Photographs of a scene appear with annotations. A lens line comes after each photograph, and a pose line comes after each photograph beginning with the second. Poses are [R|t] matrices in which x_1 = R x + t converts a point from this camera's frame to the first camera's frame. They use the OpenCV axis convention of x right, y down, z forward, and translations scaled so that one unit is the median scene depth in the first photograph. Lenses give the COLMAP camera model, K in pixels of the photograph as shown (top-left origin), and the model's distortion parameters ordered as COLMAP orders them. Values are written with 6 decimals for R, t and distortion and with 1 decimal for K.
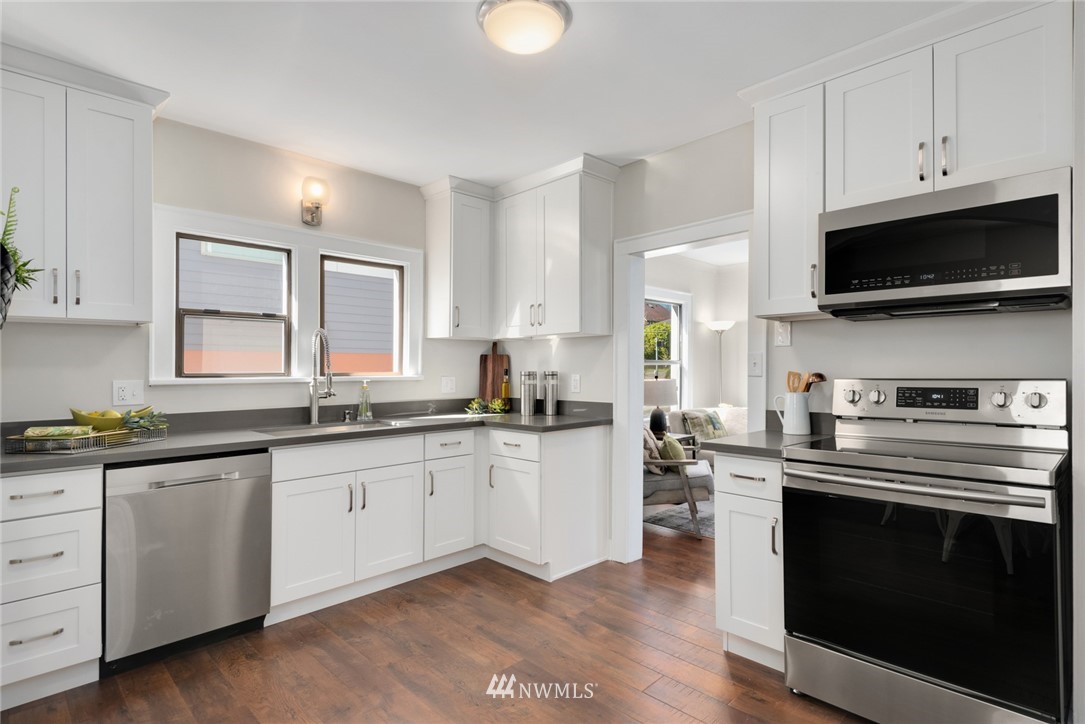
lens RADIAL K [[537.0, 0, 544.7], [0, 537.0, 368.4], [0, 0, 1]] dist [0.012843, -0.011211]
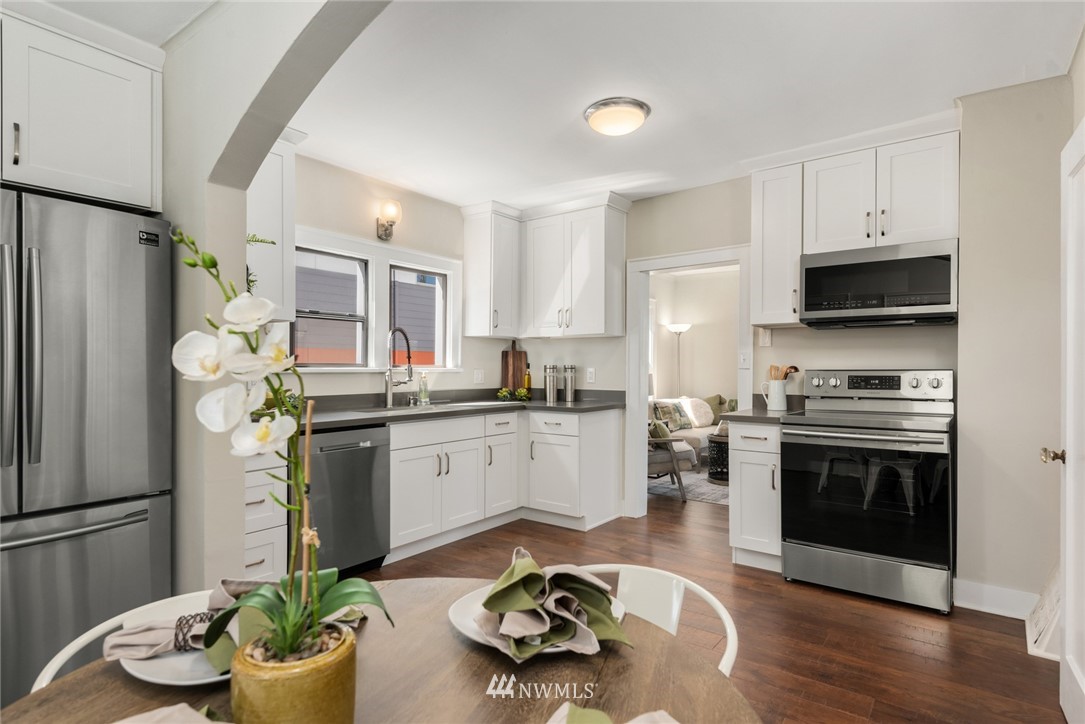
lens RADIAL K [[551.1, 0, 539.2], [0, 551.1, 369.8], [0, 0, 1]] dist [0.002502, 0.000298]
pose [[0.989560, 0.005820, 0.144007, -0.309798], [-0.006460, 0.999971, 0.003983, 0.014655], [-0.143979, -0.004871, 0.989569, -0.284498]]
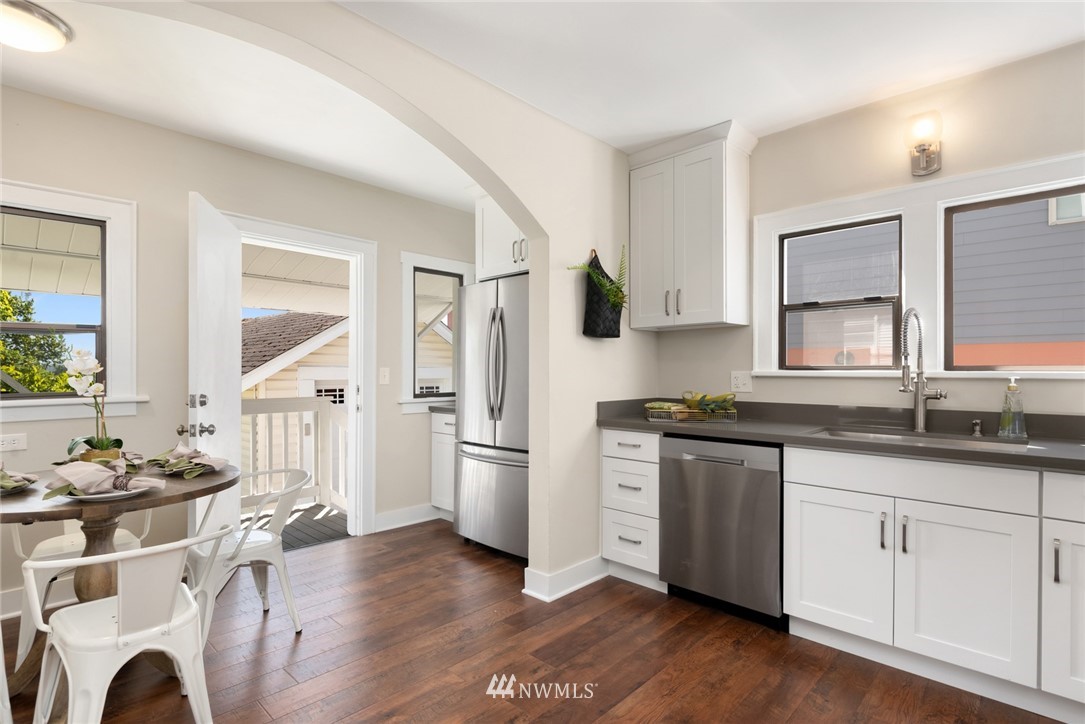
lens RADIAL K [[537.0, 0, 544.7], [0, 537.0, 368.4], [0, 0, 1]] dist [0.012843, -0.011211]
pose [[0.026703, 0.002789, -0.999640, 0.371830], [0.000770, 0.999996, 0.002810, 0.010972], [0.999643, -0.000845, 0.026701, 0.493539]]
